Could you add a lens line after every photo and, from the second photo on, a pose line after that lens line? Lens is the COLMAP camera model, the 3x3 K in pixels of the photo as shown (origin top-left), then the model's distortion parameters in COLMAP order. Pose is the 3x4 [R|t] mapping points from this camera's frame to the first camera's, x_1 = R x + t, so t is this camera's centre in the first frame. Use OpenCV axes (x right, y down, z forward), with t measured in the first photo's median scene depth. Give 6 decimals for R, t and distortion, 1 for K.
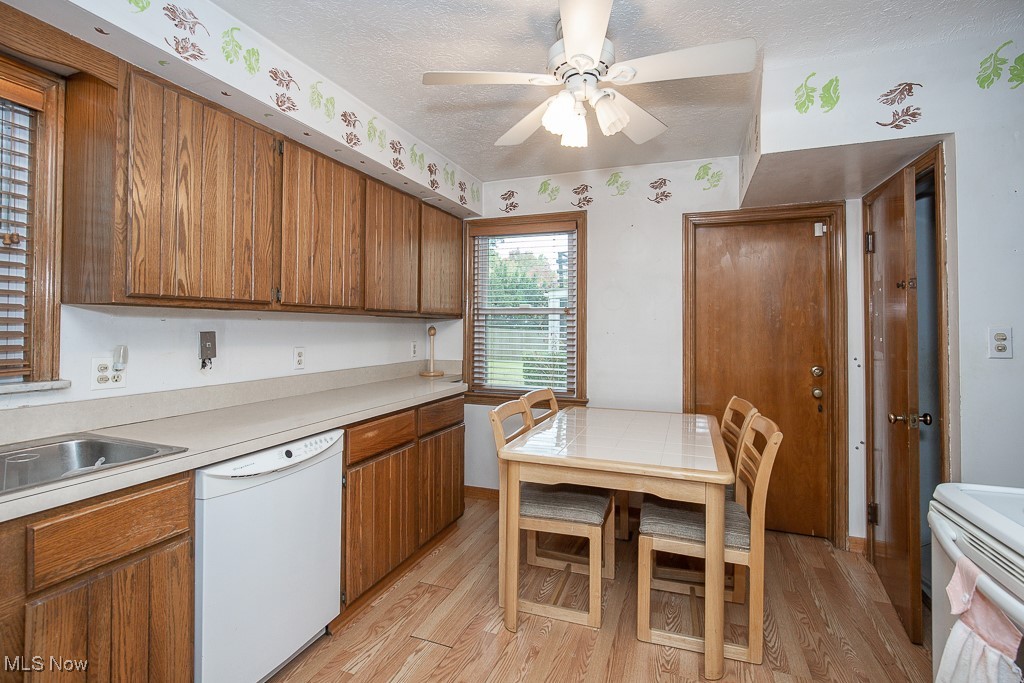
lens RADIAL K [[501.2, 0, 511.1], [0, 501.2, 336.1], [0, 0, 1]] dist [0.003876, 0.000880]
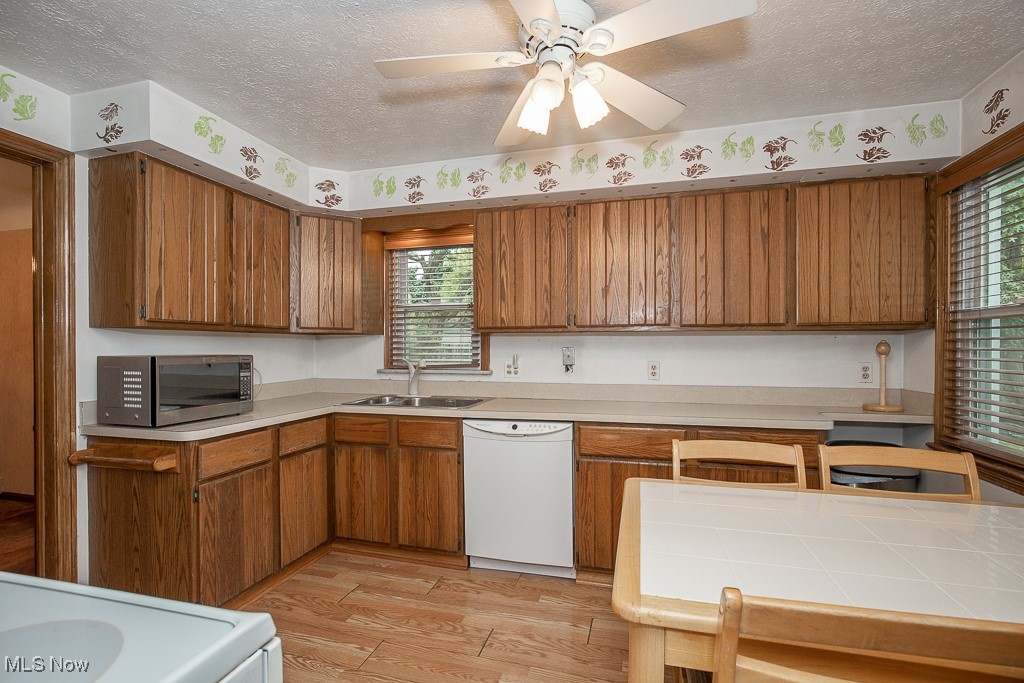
lens RADIAL K [[476.6, 0, 510.6], [0, 476.6, 369.3], [0, 0, 1]] dist [-0.003778, -0.000205]
pose [[0.075306, 0.041422, -0.996300, 0.833742], [-0.015120, 0.999069, 0.040394, 0.001959], [0.997046, 0.012022, 0.075862, 0.740280]]
